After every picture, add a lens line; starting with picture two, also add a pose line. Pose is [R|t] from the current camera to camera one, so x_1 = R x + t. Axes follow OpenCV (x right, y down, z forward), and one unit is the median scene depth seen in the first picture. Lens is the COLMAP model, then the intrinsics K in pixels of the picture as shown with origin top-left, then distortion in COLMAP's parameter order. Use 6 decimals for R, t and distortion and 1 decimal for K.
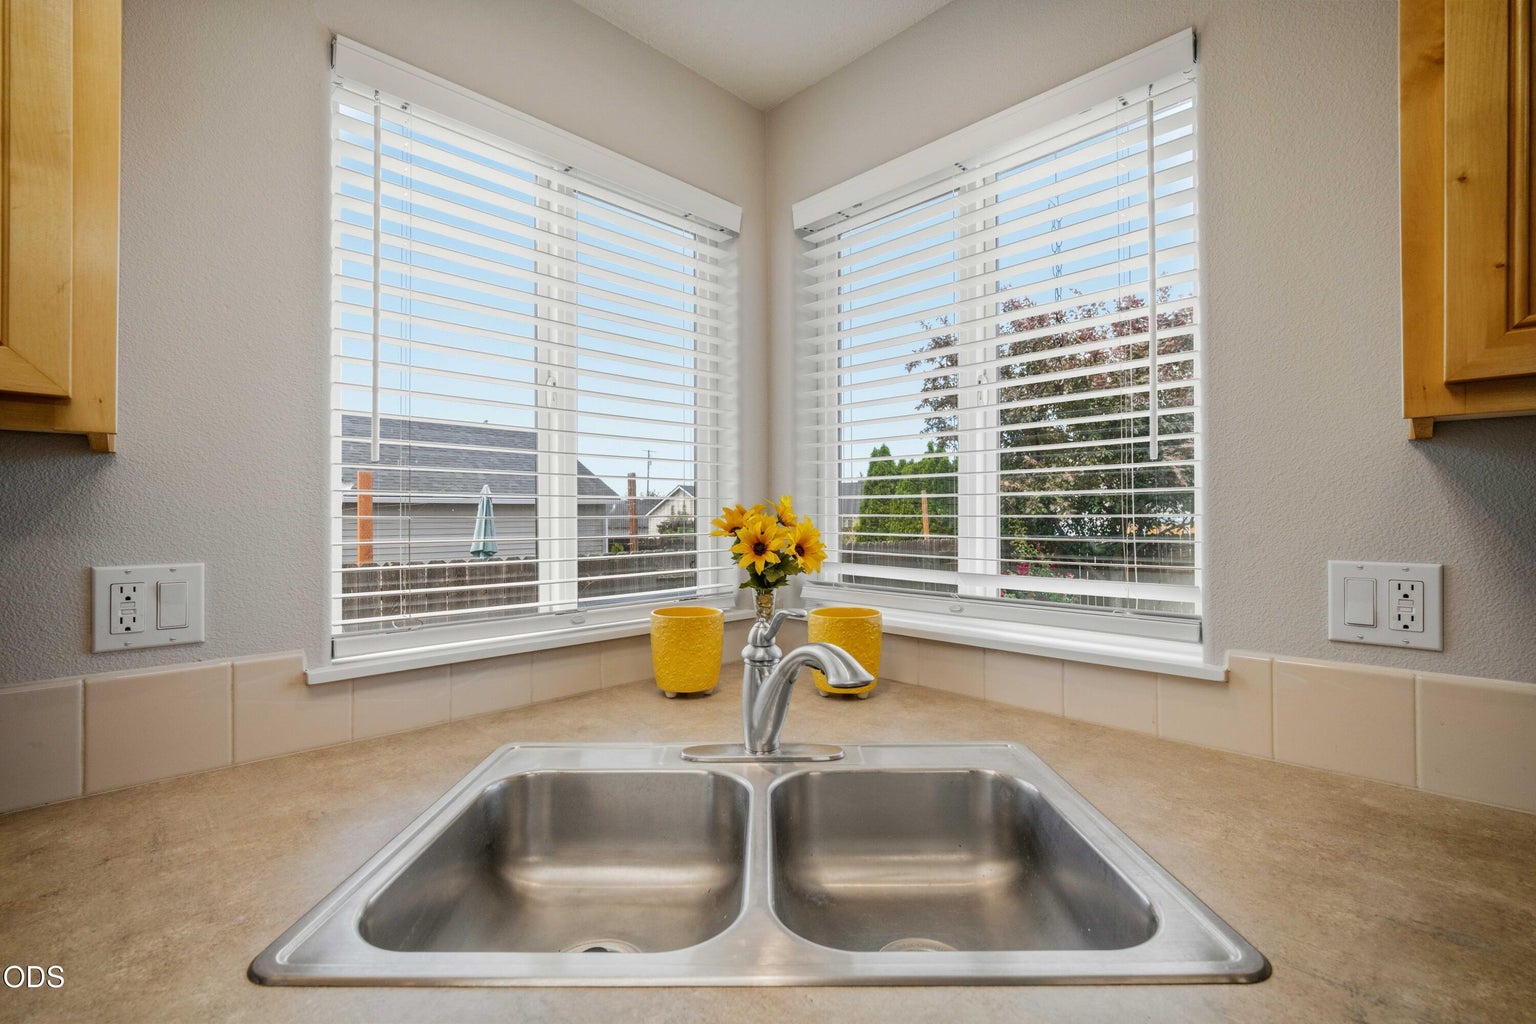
lens RADIAL K [[681.2, 0, 768.7], [0, 681.2, 508.3], [0, 0, 1]] dist [-0.010641, 0.000137]
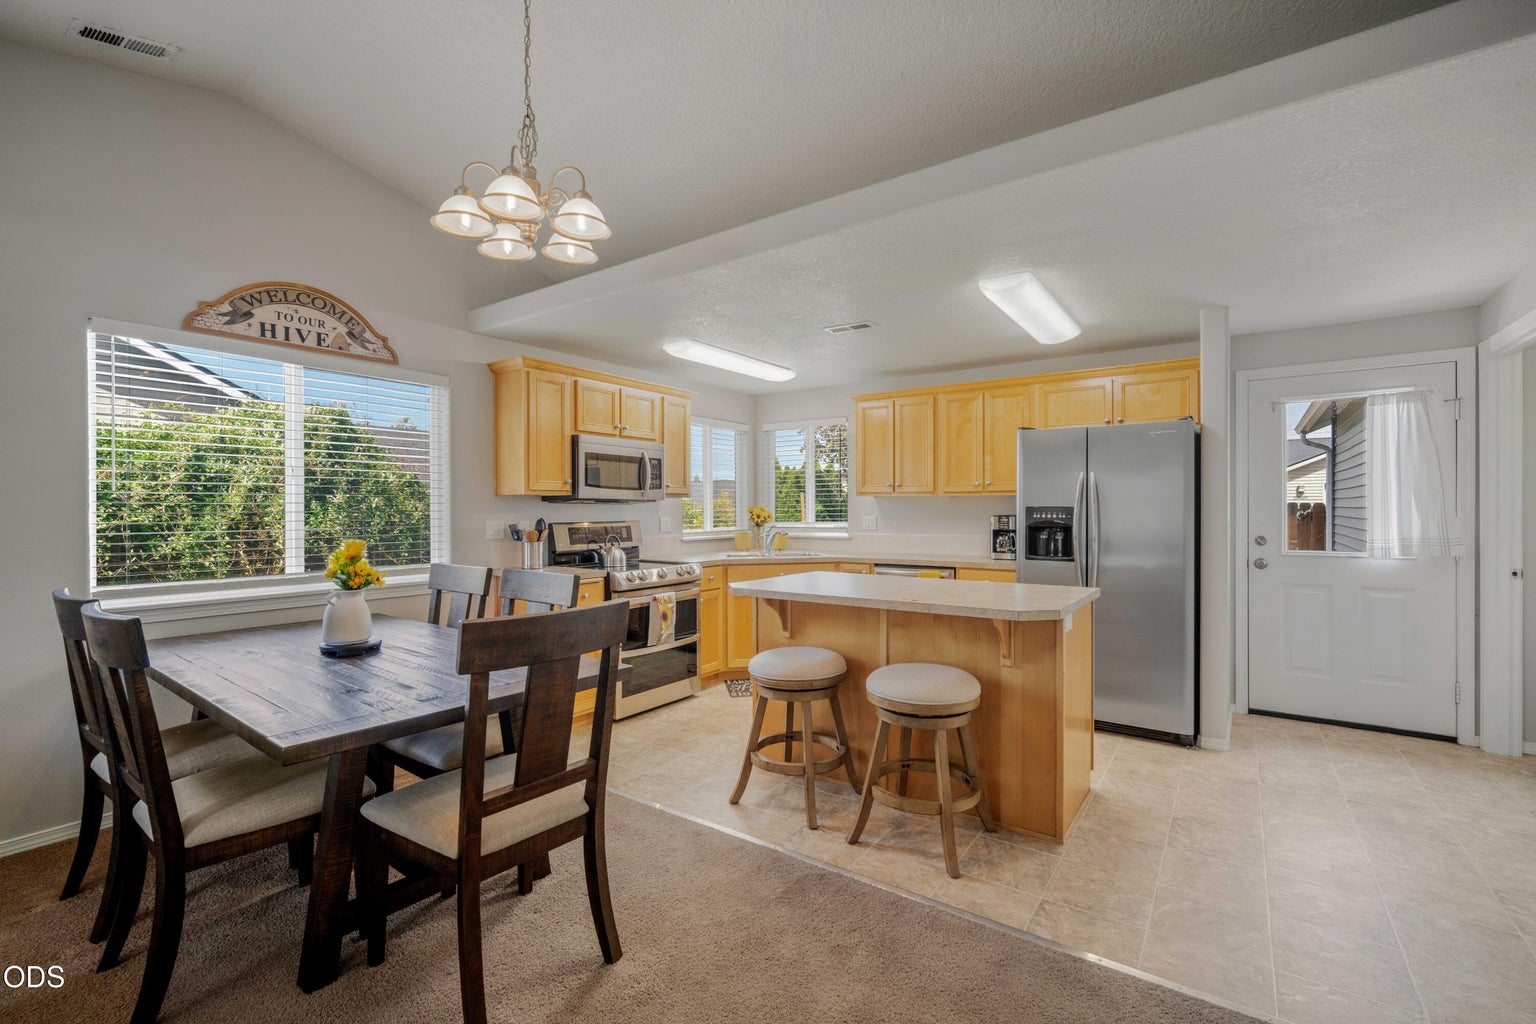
lens RADIAL K [[681.2, 0, 768.7], [0, 681.2, 508.3], [0, 0, 1]] dist [-0.010641, 0.000137]
pose [[0.984929, -0.001782, 0.172952, -0.681875], [0.000245, 0.999960, 0.008907, -0.029483], [-0.172961, -0.008730, 0.984890, -3.161430]]
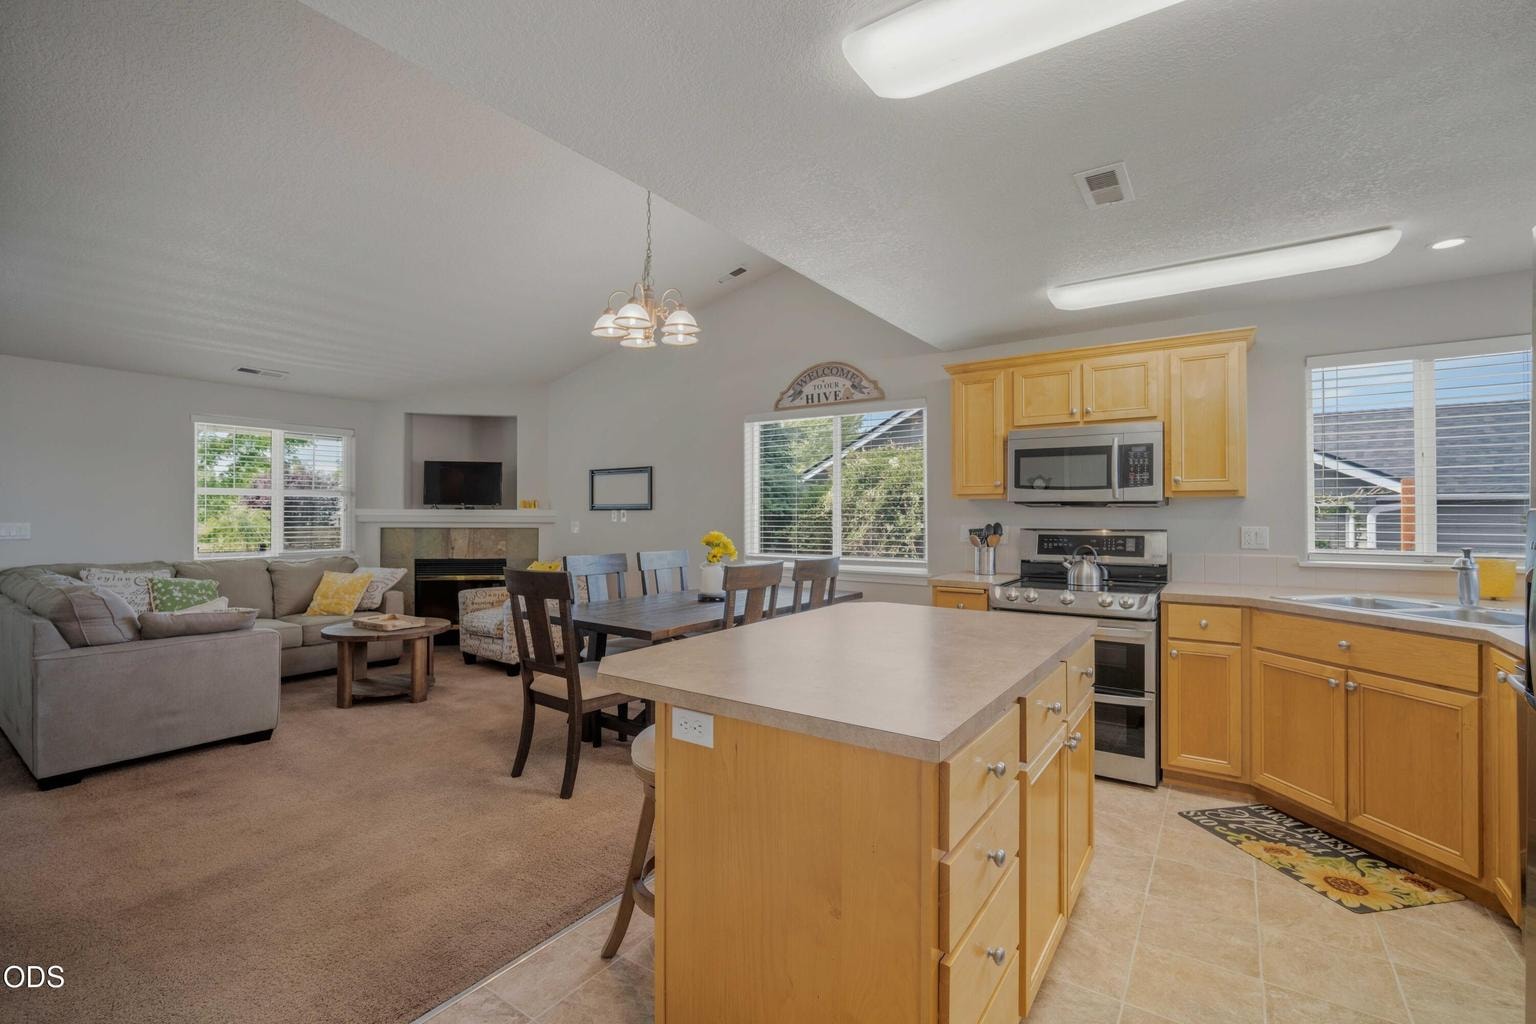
lens RADIAL K [[673.2, 0, 757.2], [0, 673.2, 509.1], [0, 0, 1]] dist [-0.001102, -0.000070]
pose [[0.172402, -0.006061, -0.985008, 1.477484], [0.008798, 0.999951, -0.004613, -0.013783], [0.984987, -0.007871, 0.172447, -1.525894]]
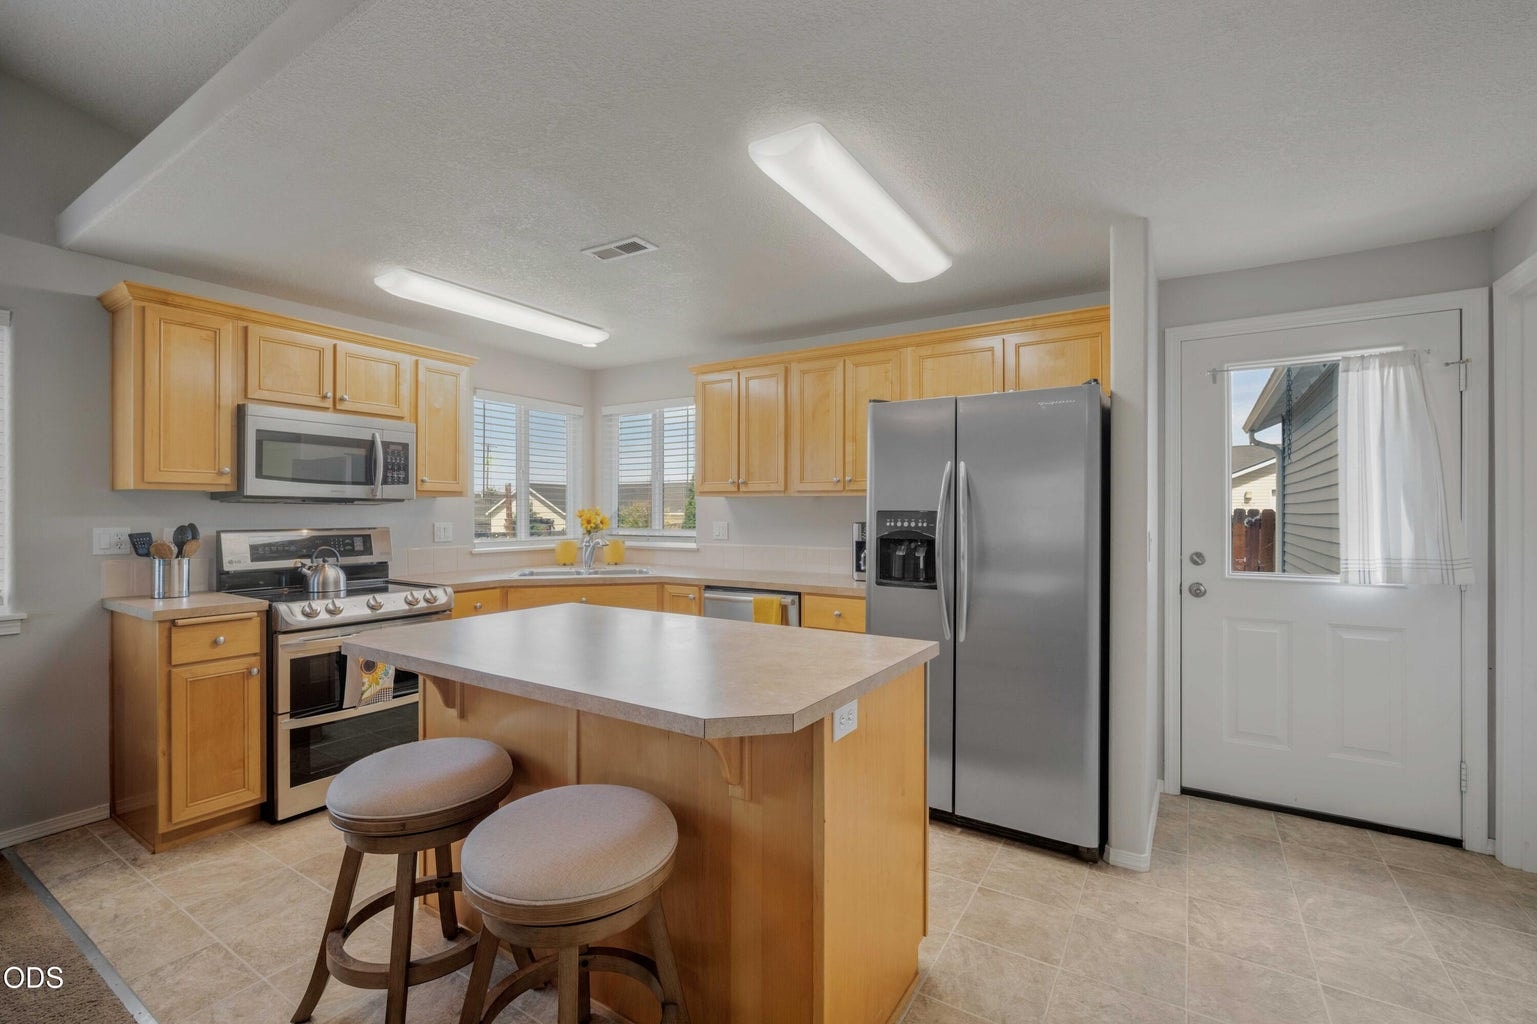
lens RADIAL K [[676.5, 0, 772.0], [0, 676.5, 508.0], [0, 0, 1]] dist [-0.013496, -0.000007]
pose [[0.974976, 0.004573, 0.222262, 0.125507], [-0.005148, 0.999985, 0.002005, -0.021316], [-0.222250, -0.003099, 0.974985, -2.428674]]
